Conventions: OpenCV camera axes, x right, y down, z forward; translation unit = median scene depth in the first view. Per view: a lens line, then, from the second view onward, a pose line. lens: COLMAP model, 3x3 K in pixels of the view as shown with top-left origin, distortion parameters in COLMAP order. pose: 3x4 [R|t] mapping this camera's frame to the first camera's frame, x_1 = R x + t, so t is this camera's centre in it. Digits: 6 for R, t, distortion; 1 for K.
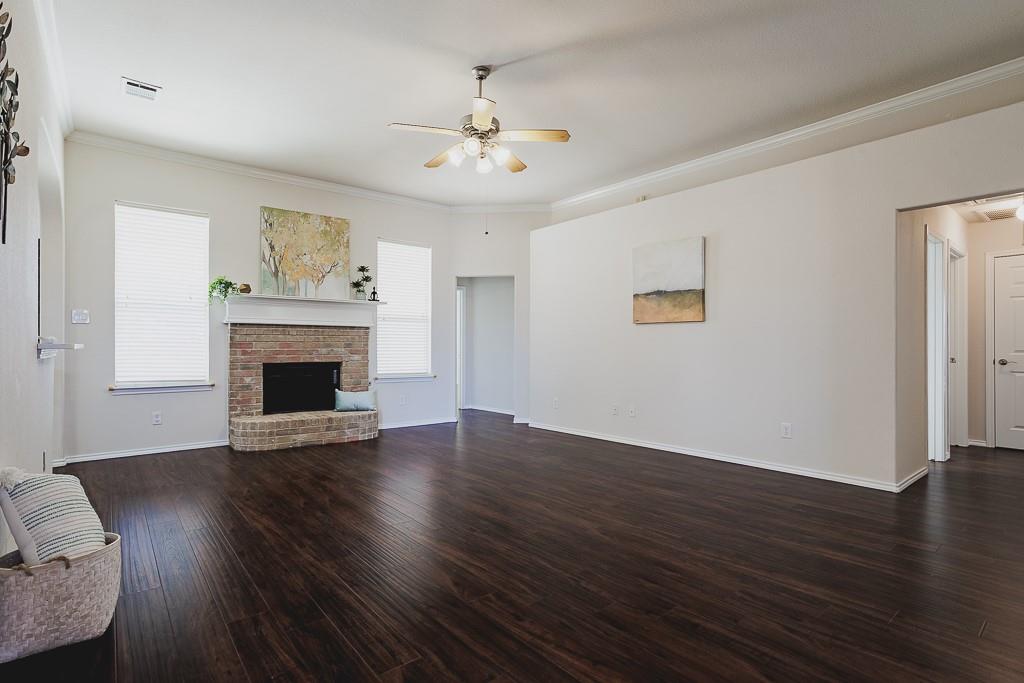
lens RADIAL K [[500.7, 0, 512.4], [0, 500.7, 344.6], [0, 0, 1]] dist [-0.034953, 0.004005]
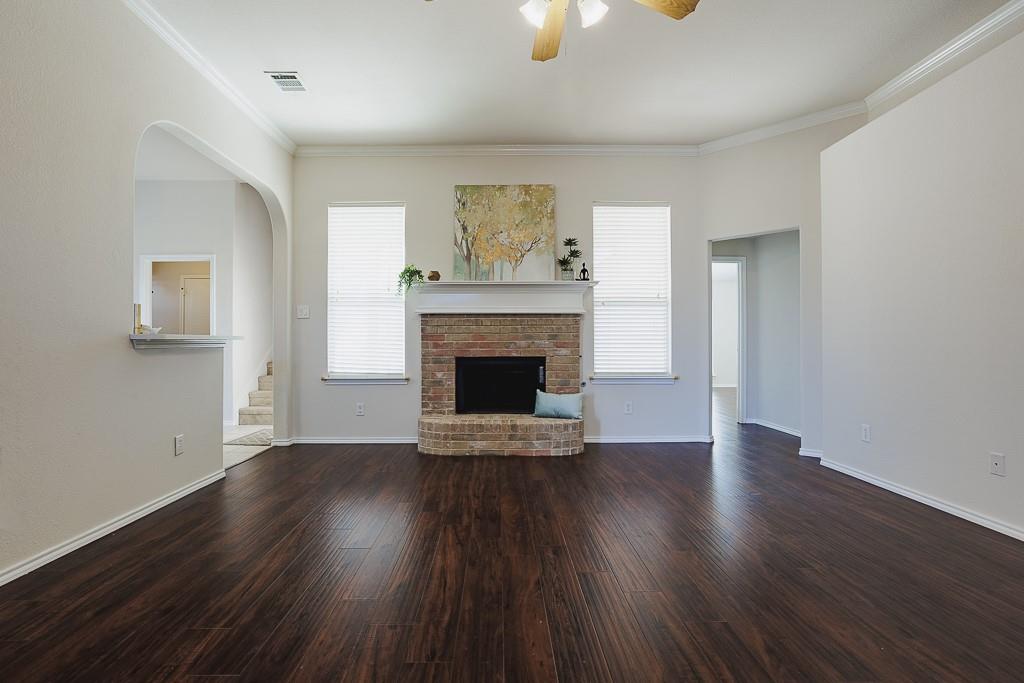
lens RADIAL K [[500.7, 0, 509.7], [0, 500.7, 334.2], [0, 0, 1]] dist [-0.034953, 0.004005]
pose [[0.776700, -0.014533, -0.629703, 0.145553], [0.007005, 0.999871, -0.014436, 0.009512], [0.629831, 0.006801, 0.776702, 0.339409]]
